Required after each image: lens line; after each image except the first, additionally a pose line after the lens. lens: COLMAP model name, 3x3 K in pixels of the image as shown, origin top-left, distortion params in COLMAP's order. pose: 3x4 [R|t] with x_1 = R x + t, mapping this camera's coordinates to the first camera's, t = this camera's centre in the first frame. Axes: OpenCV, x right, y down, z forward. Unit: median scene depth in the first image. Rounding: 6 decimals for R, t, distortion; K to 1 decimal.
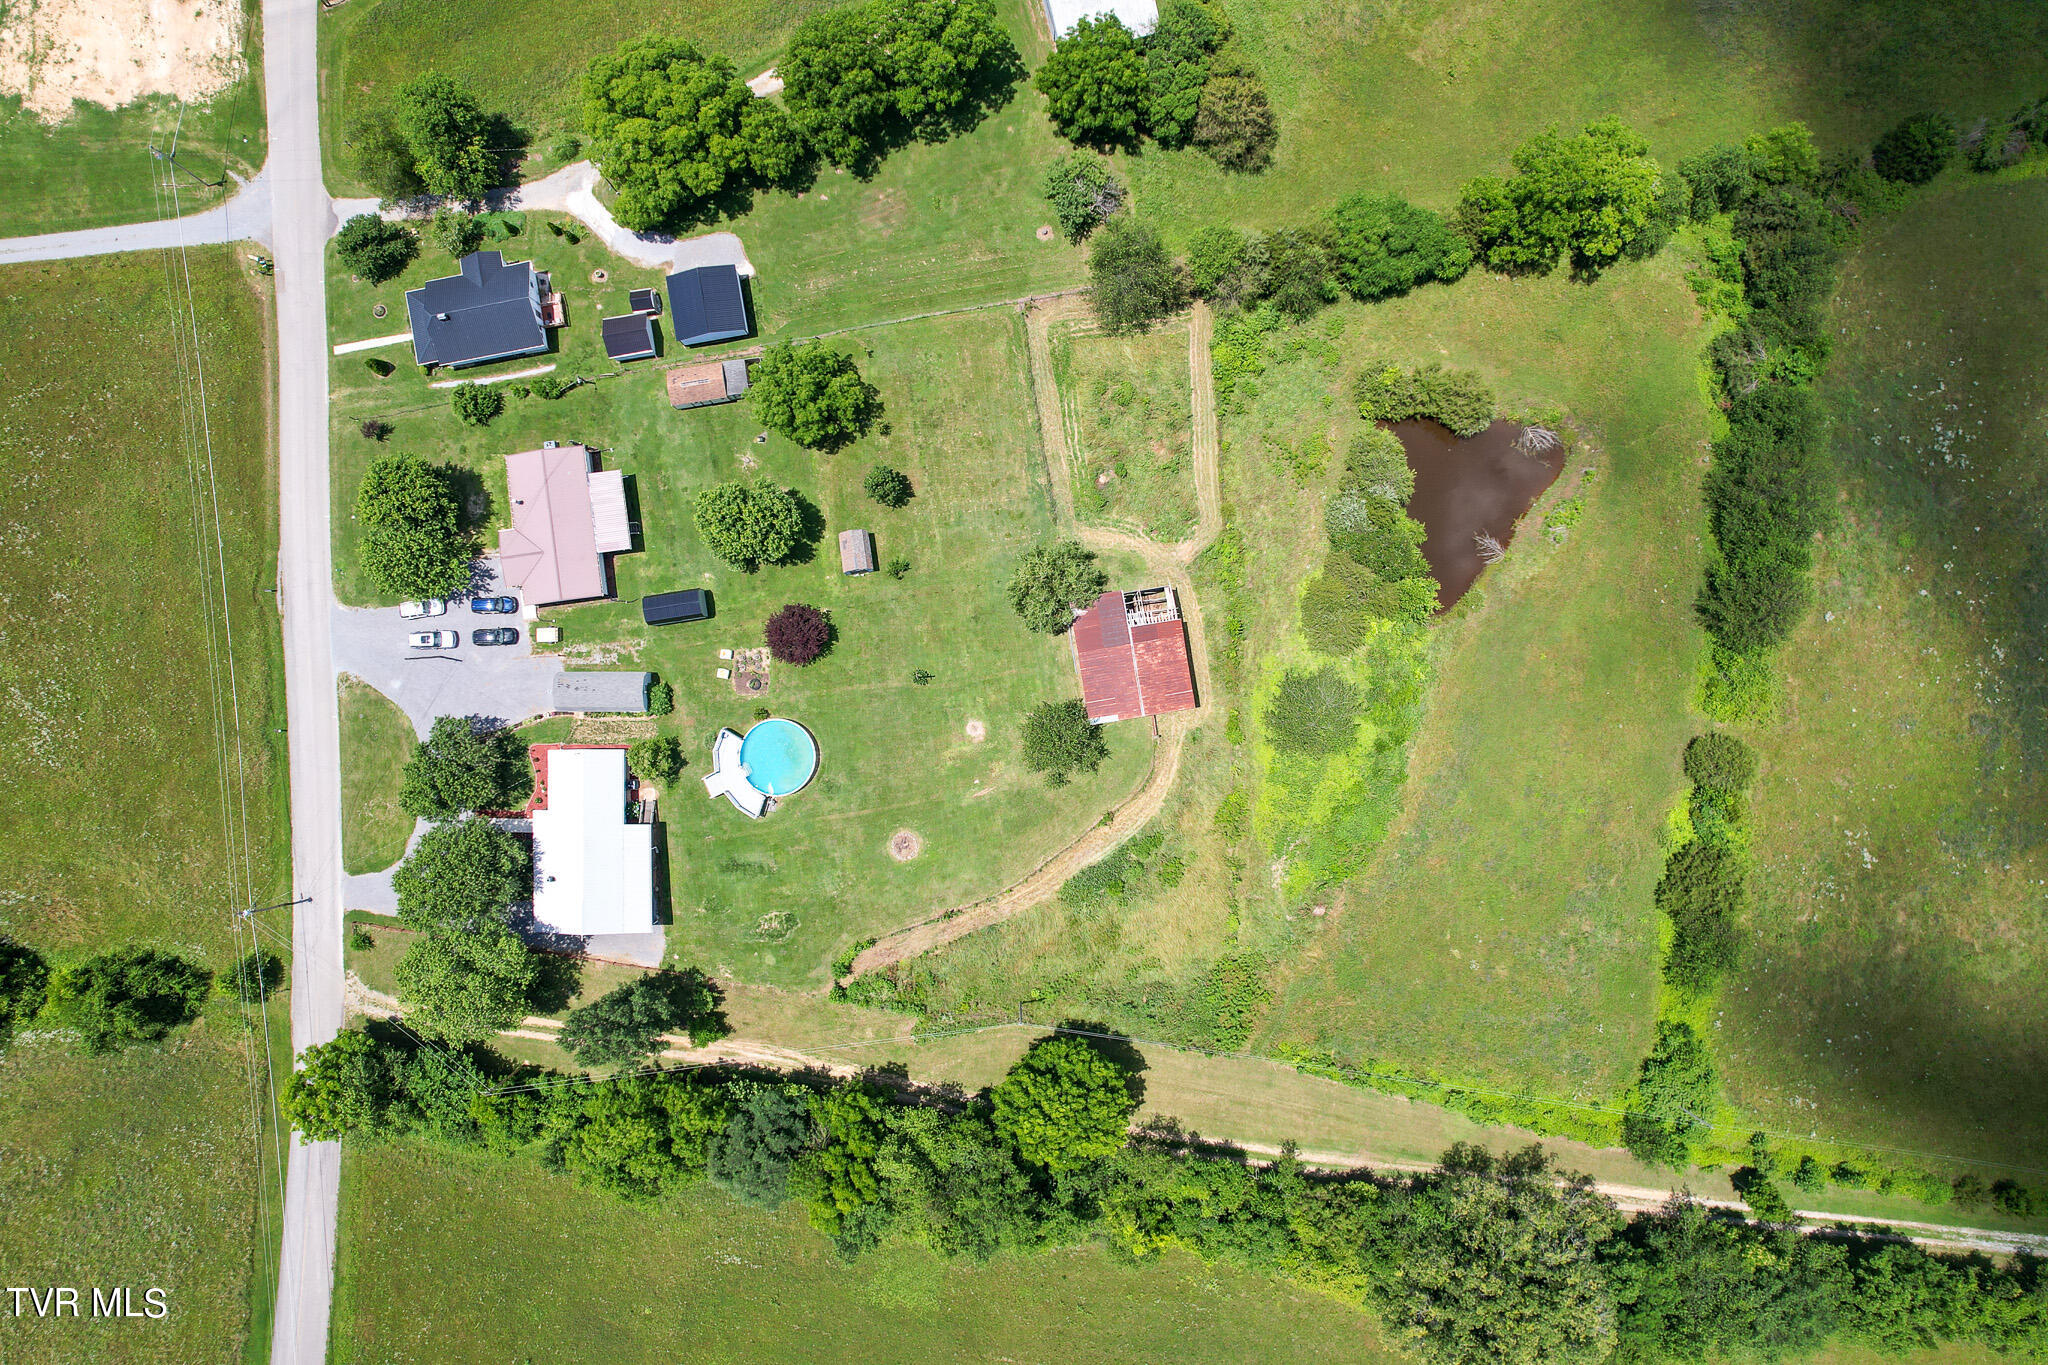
lens RADIAL K [[1303.2, 0, 1025.2], [0, 1303.2, 671.1], [0, 0, 1]] dist [-0.072331, 0.066148]
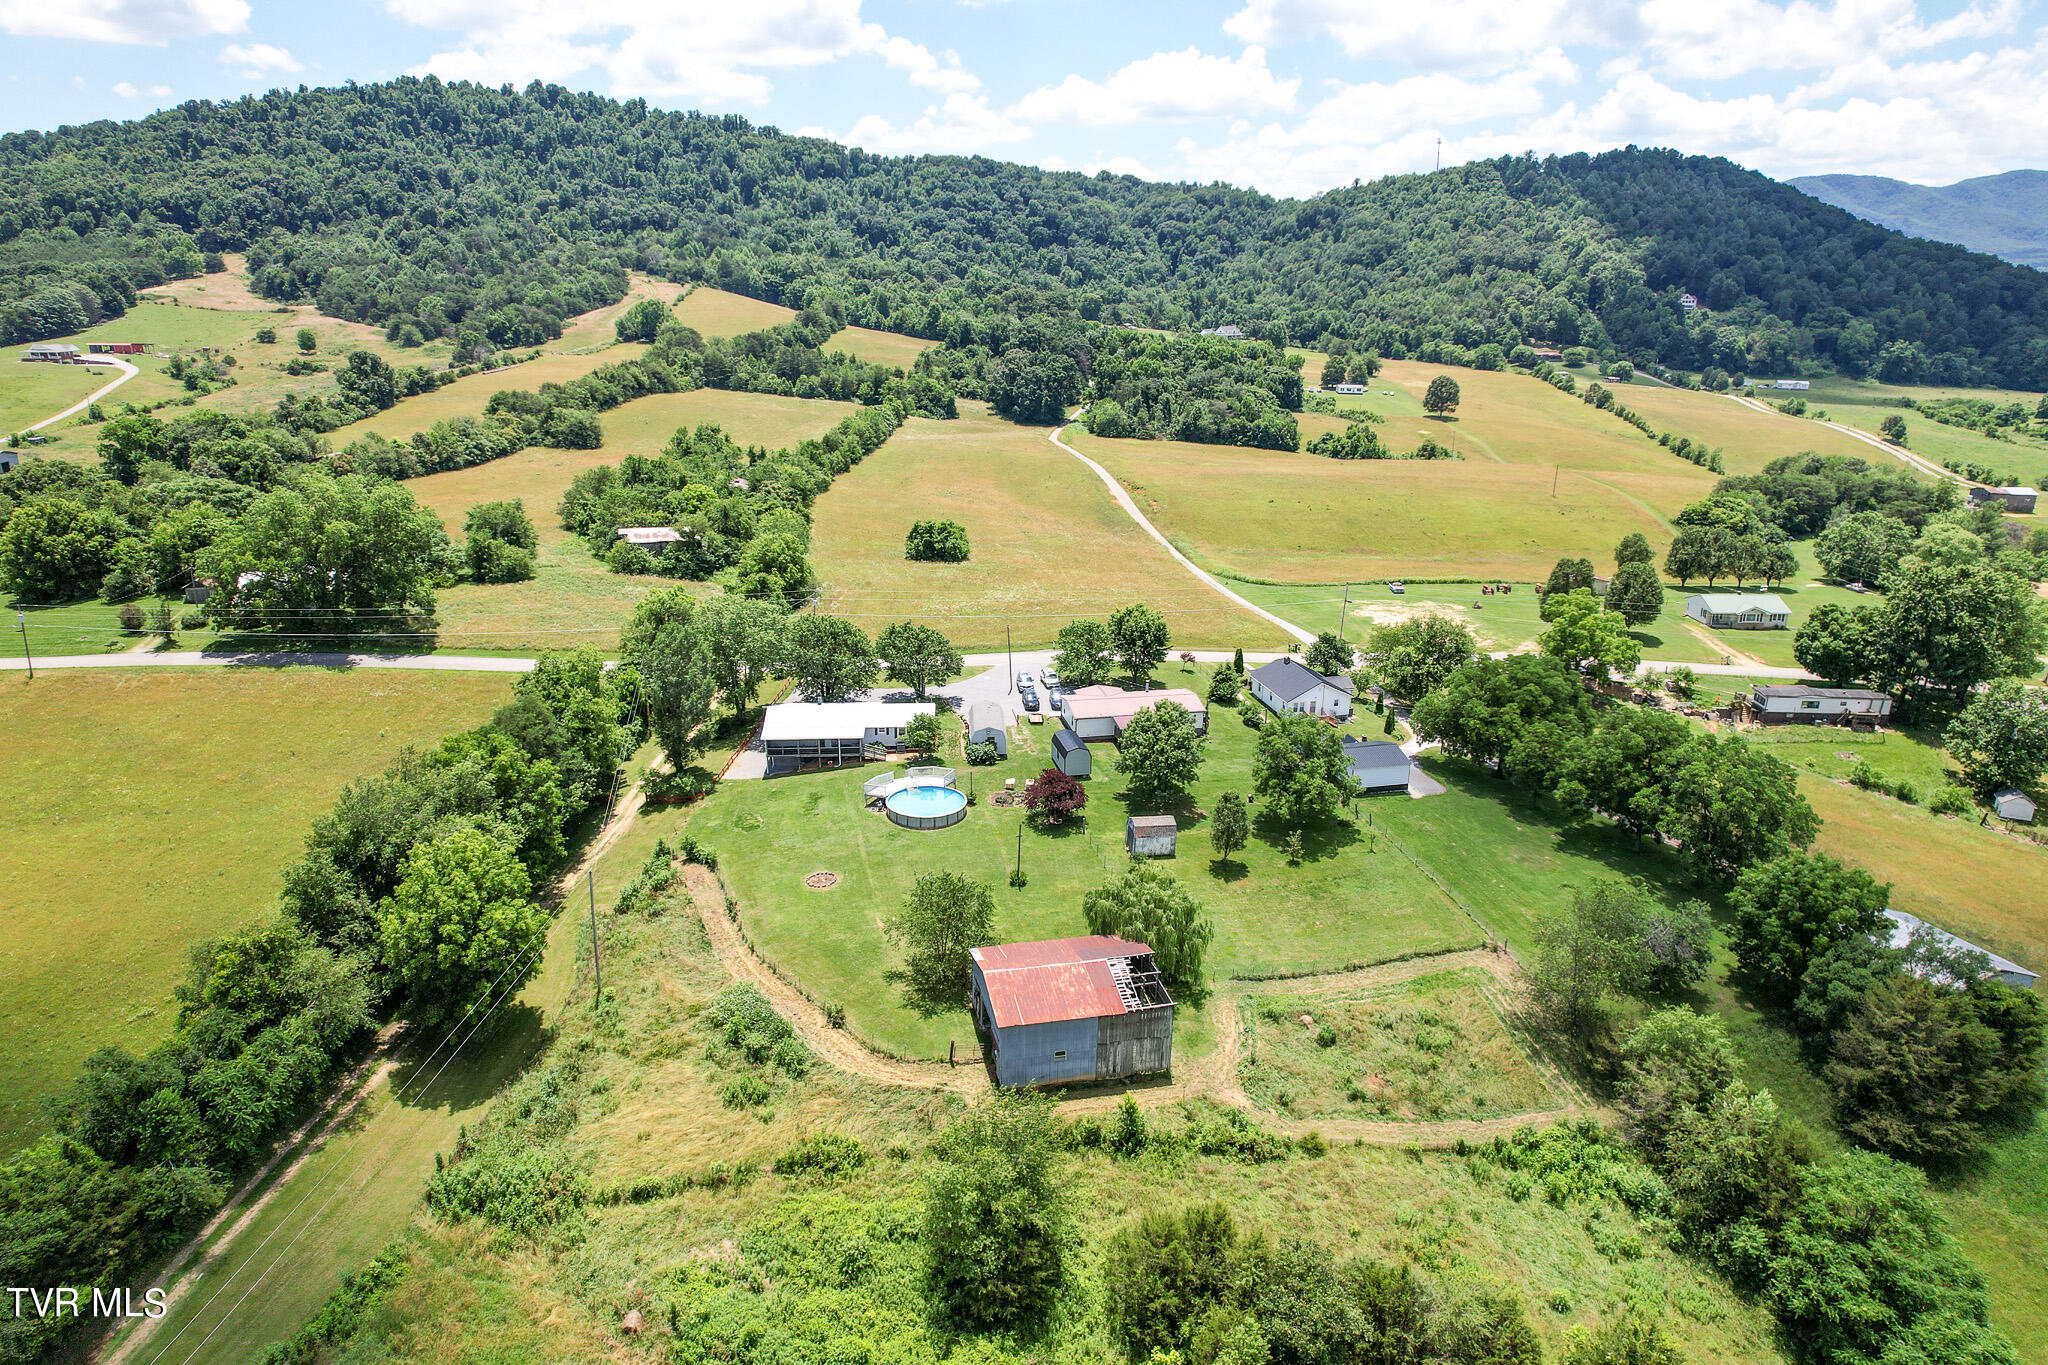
lens RADIAL K [[1303.2, 0, 1027.7], [0, 1303.2, 679.8], [0, 0, 1]] dist [-0.072331, 0.066148]
pose [[0.069378, 0.305492, -0.949664, 0.695123], [-0.997572, 0.027050, -0.064176, 0.050667], [0.006083, 0.951810, 0.306627, 0.613370]]
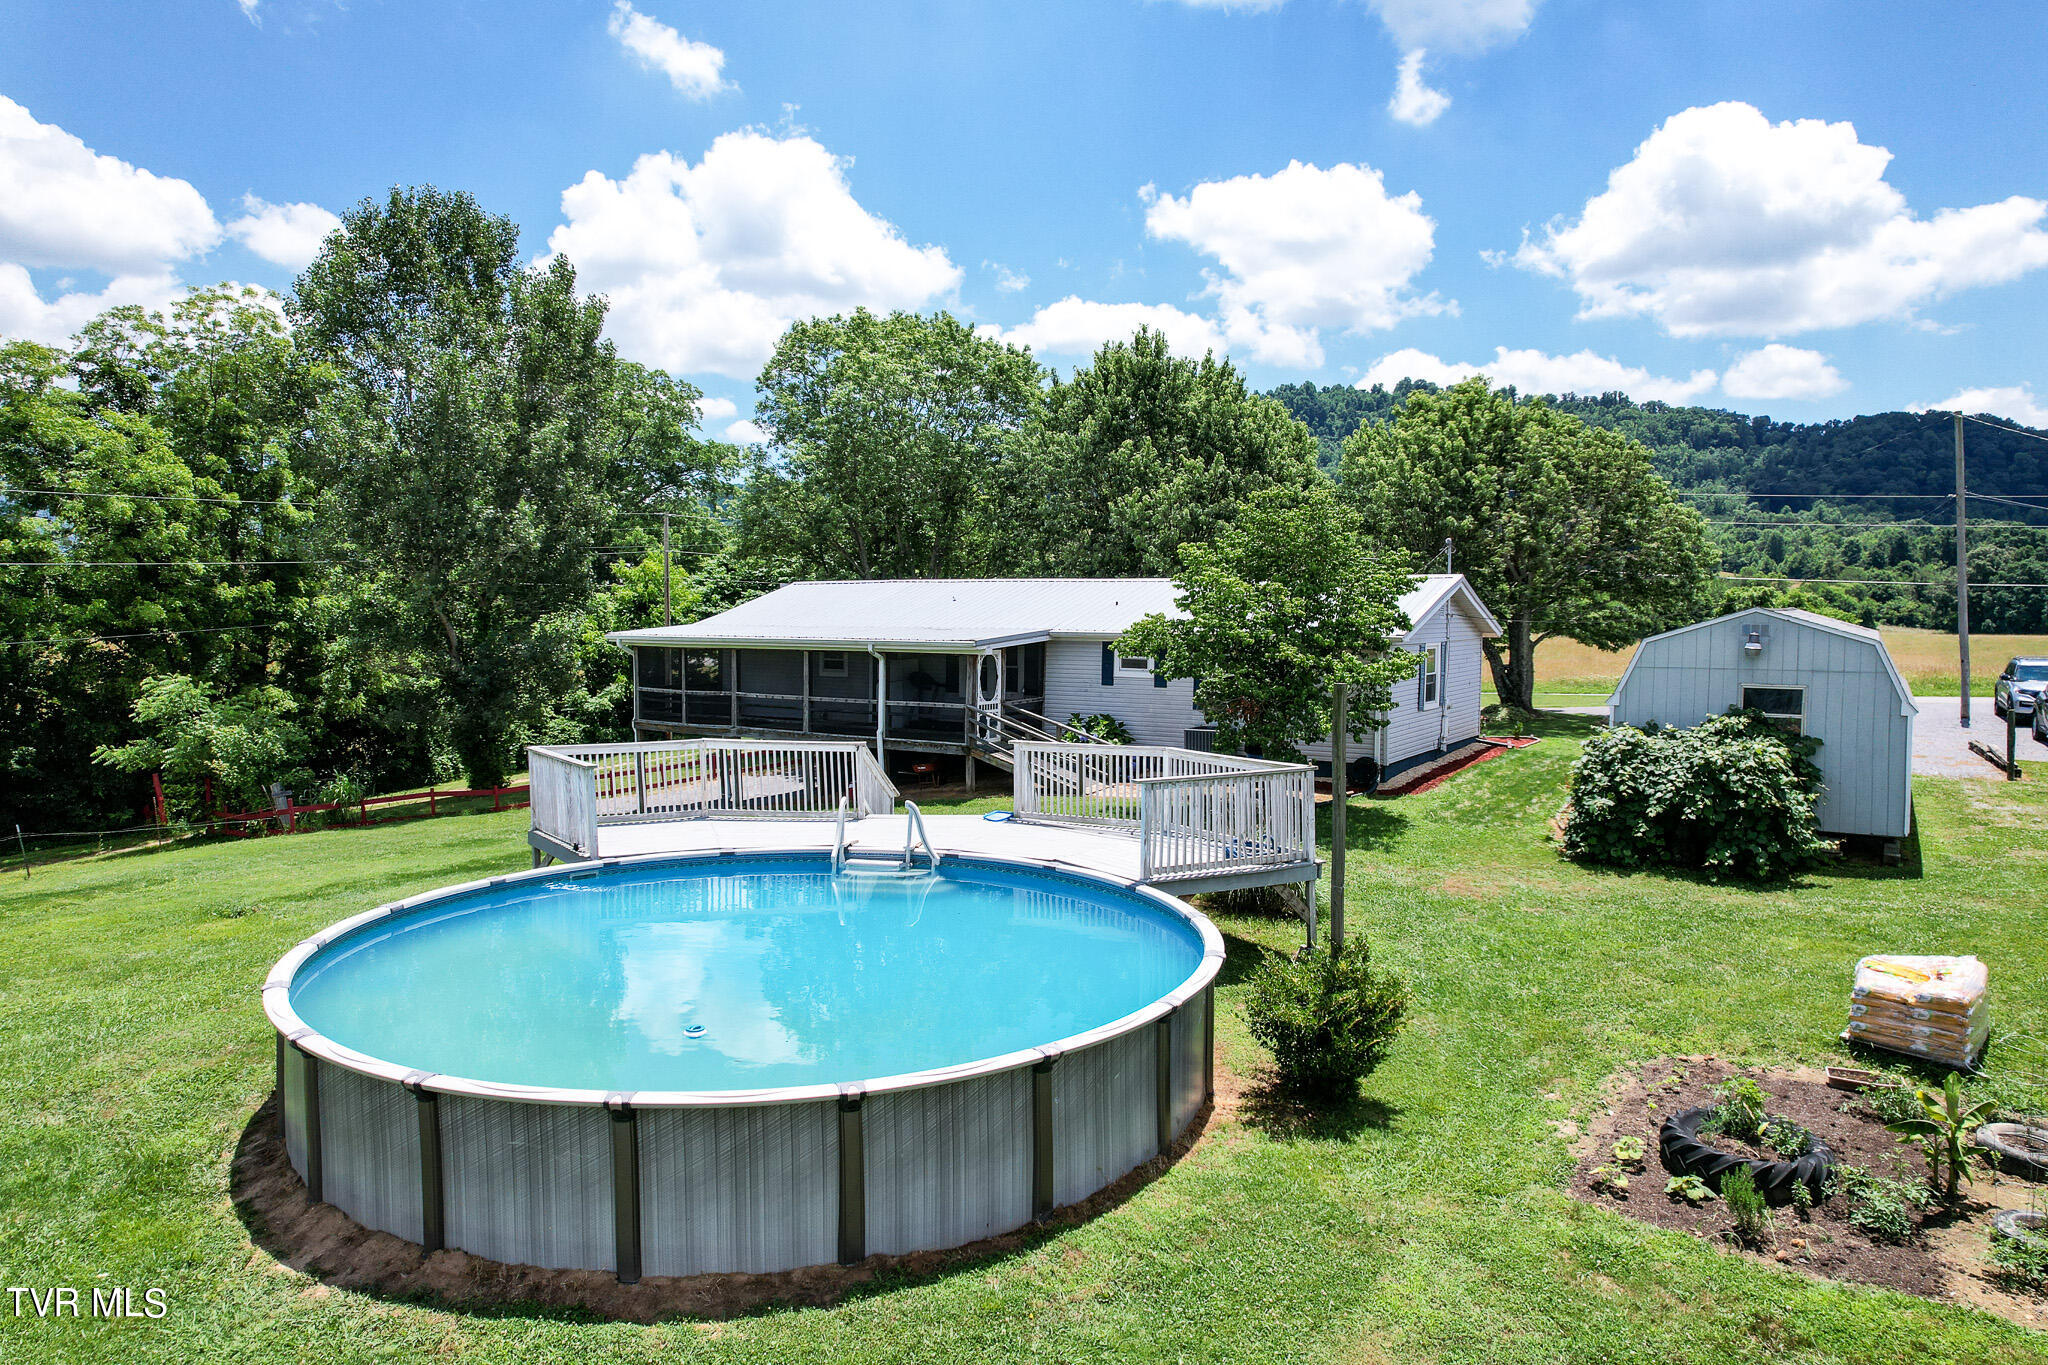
lens RADIAL K [[1303.2, 0, 1019.5], [0, 1303.2, 693.7], [0, 0, 1]] dist [-0.072331, 0.066148]
pose [[-0.552495, 0.051886, -0.831900, -0.075028], [-0.833471, -0.024061, 0.552038, 0.009312], [0.008627, 0.998363, 0.056539, 0.967364]]
